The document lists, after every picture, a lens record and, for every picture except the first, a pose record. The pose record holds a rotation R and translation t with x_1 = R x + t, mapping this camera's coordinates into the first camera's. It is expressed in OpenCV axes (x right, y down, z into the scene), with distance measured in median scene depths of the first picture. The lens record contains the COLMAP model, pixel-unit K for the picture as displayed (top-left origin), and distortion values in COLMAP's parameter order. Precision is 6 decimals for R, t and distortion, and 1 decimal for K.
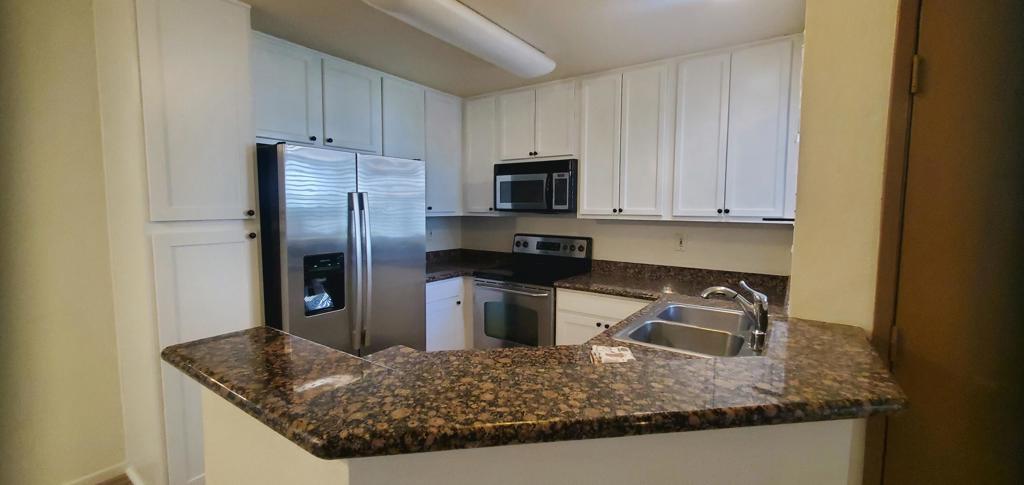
lens RADIAL K [[407.8, 0, 519.5], [0, 407.8, 240.1], [0, 0, 1]] dist [0.005041, -0.000715]
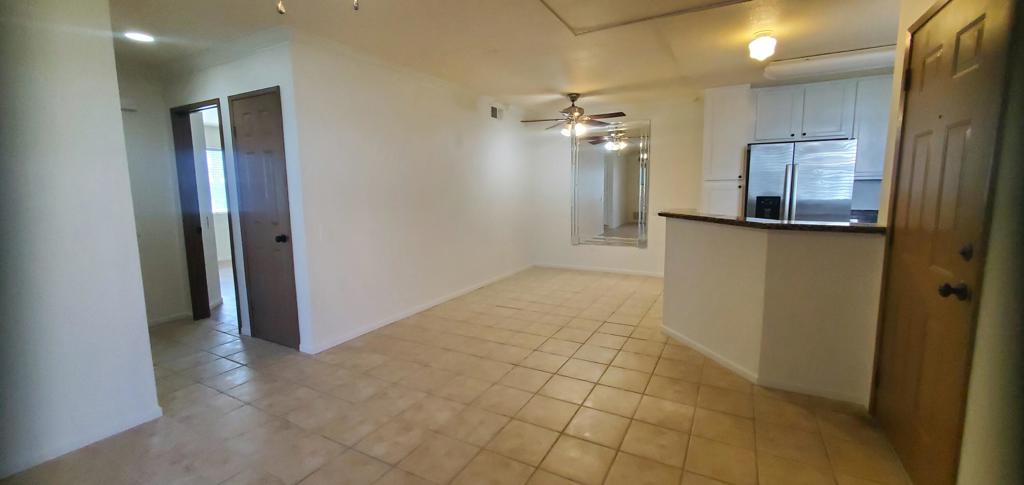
lens RADIAL K [[407.8, 0, 518.4], [0, 407.8, 236.7], [0, 0, 1]] dist [0.005041, -0.000715]
pose [[0.107206, 0.110242, -0.988106, 1.118037], [-0.069357, 0.992242, 0.103179, 0.086428], [0.991815, 0.057470, 0.114021, -0.352268]]
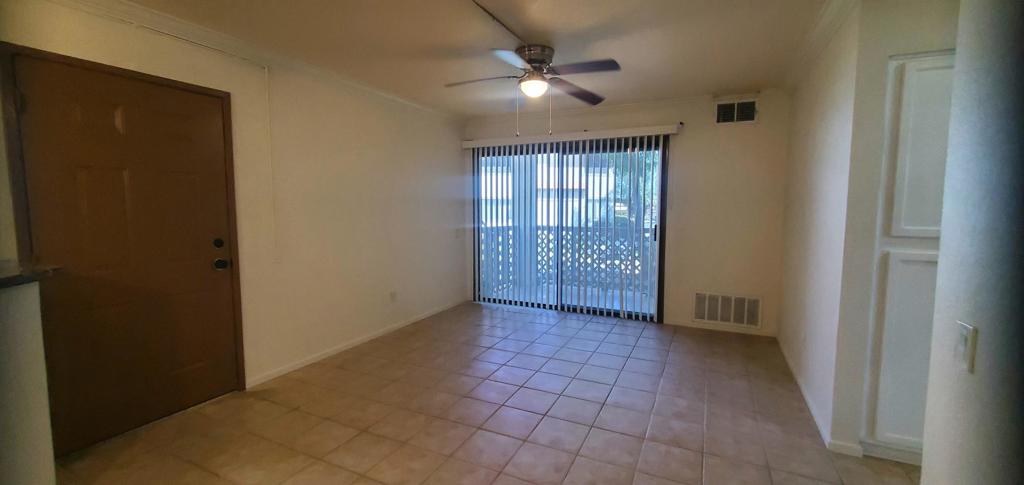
lens RADIAL K [[407.8, 0, 517.6], [0, 407.8, 236.4], [0, 0, 1]] dist [0.005041, -0.000715]
pose [[-0.160012, -0.087941, 0.983190, -0.442857], [0.078405, 0.991745, 0.101466, 0.056868], [-0.983996, 0.093323, -0.151796, -0.296518]]
